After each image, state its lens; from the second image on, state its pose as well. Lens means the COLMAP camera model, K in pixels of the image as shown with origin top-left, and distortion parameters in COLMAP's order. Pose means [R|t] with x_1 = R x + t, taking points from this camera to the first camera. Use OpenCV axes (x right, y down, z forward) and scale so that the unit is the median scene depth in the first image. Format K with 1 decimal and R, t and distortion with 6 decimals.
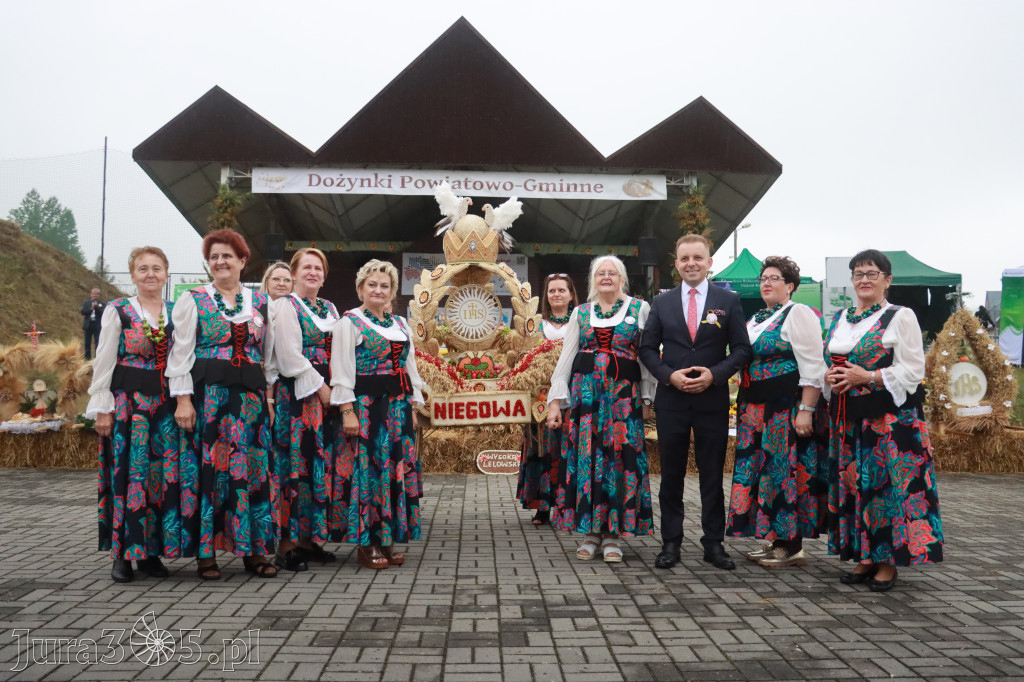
lens RADIAL K [[910.2, 0, 520.5], [0, 910.2, 343.1], [0, 0, 1]] dist [-0.169146, 0.198951]
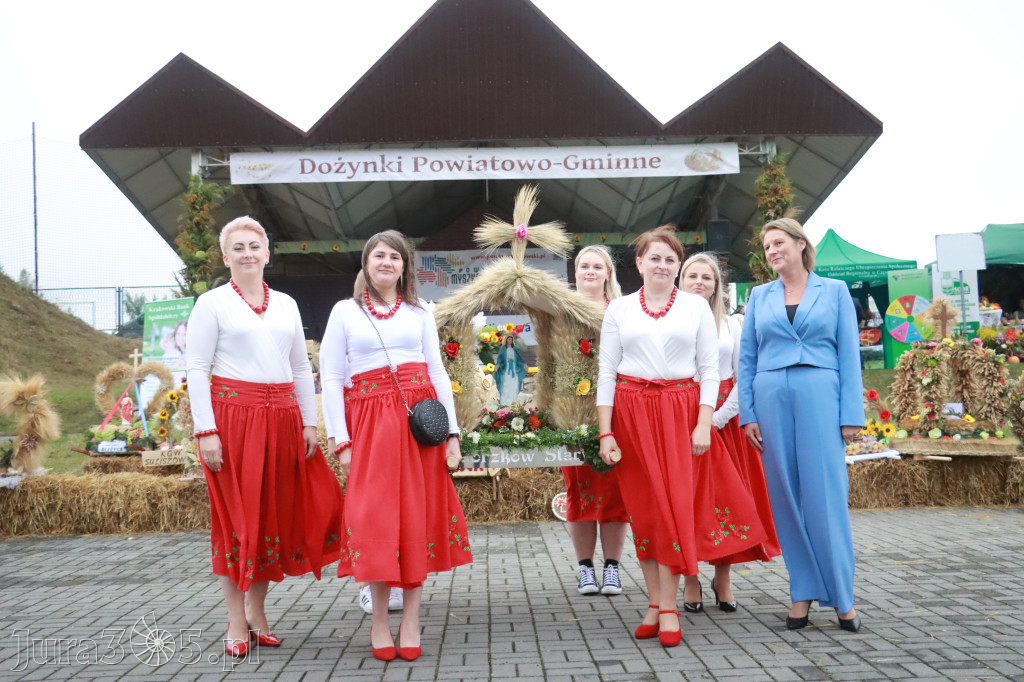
lens RADIAL K [[1093.6, 0, 515.7], [0, 1093.6, 350.2], [0, 0, 1]] dist [-0.106708, 0.289372]
pose [[0.999060, -0.039030, -0.018843, -0.029724], [0.038930, 0.999226, -0.005619, -0.001578], [0.019048, 0.004880, 0.999807, 0.017722]]
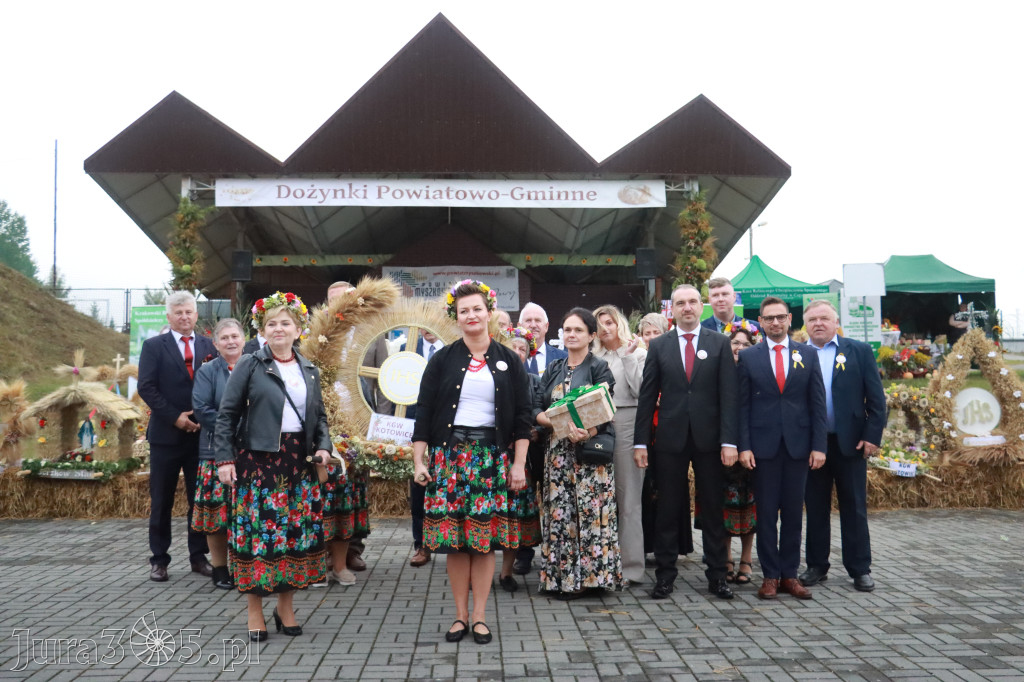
lens RADIAL K [[998.4, 0, 516.5], [0, 998.4, 343.8], [0, 0, 1]] dist [-0.147781, 0.256824]
pose [[0.999877, -0.015236, -0.003752, 0.011872], [0.015200, 0.999841, -0.009276, -0.012909], [0.003893, 0.009218, 0.999950, -0.013676]]
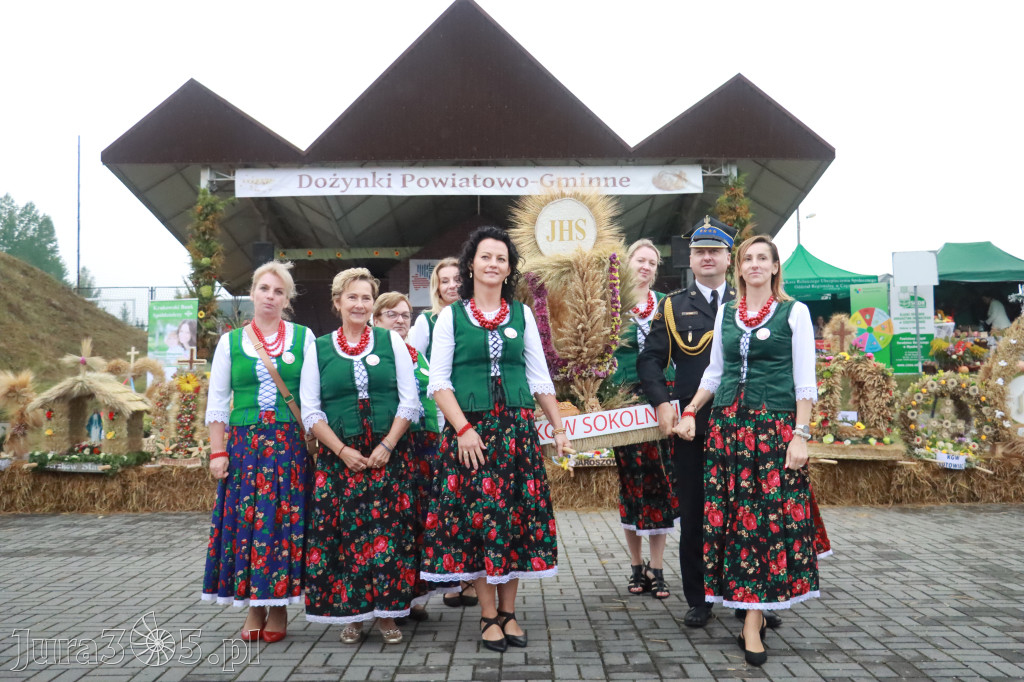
lens RADIAL K [[1031.6, 0, 513.5], [0, 1031.6, 349.1], [0, 0, 1]] dist [-0.140047, 0.285012]
pose [[0.998710, -0.021288, -0.046101, 0.021937], [0.021023, 0.999760, -0.006224, -0.004406], [0.046222, 0.005247, 0.998917, -0.005708]]
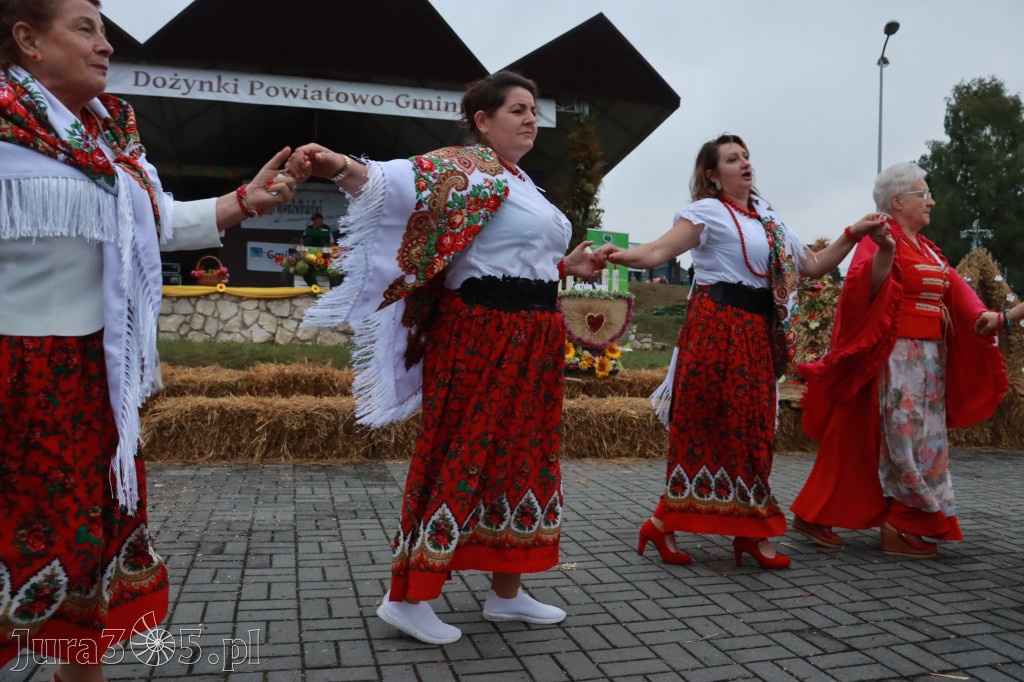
lens RADIAL K [[843.8, 0, 502.8], [0, 843.8, 361.8], [0, 0, 1]] dist [-0.185579, 0.161296]
pose [[0.977141, 0.007800, 0.212449, -0.065965], [-0.024670, 0.996736, 0.076874, 0.010422], [-0.211156, -0.080358, 0.974144, 0.207126]]
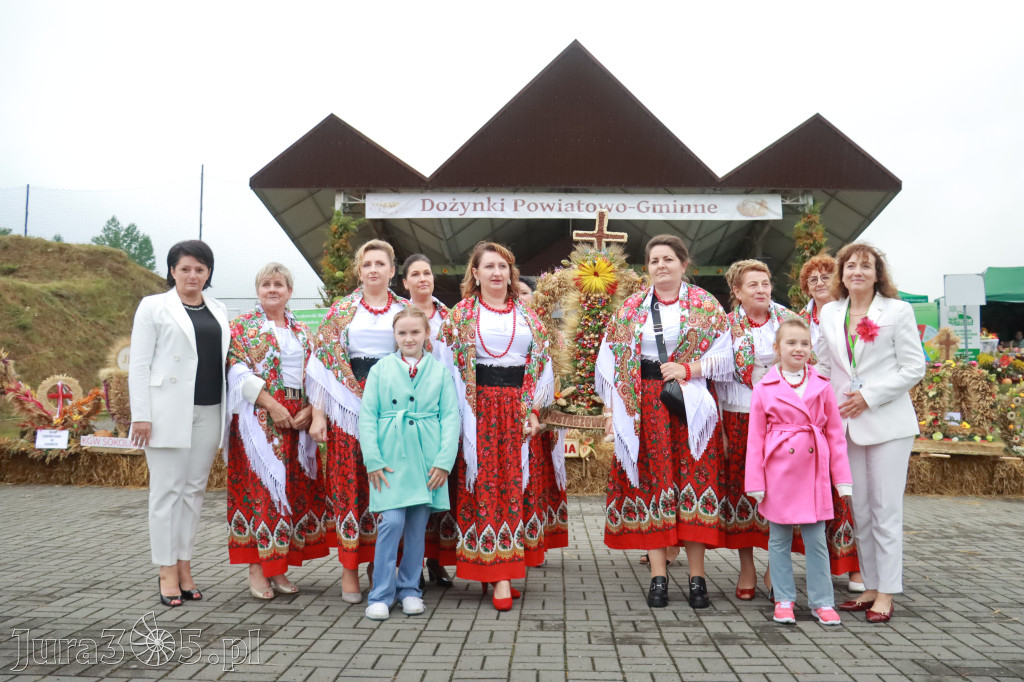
lens RADIAL K [[936.7, 0, 517.3], [0, 936.7, 348.3], [0, 0, 1]] dist [-0.164882, 0.222501]
pose [[0.996338, -0.007903, -0.085134, -0.044324], [0.006221, 0.999781, -0.020001, 0.000224], [0.085274, 0.019398, 0.996169, -0.026960]]
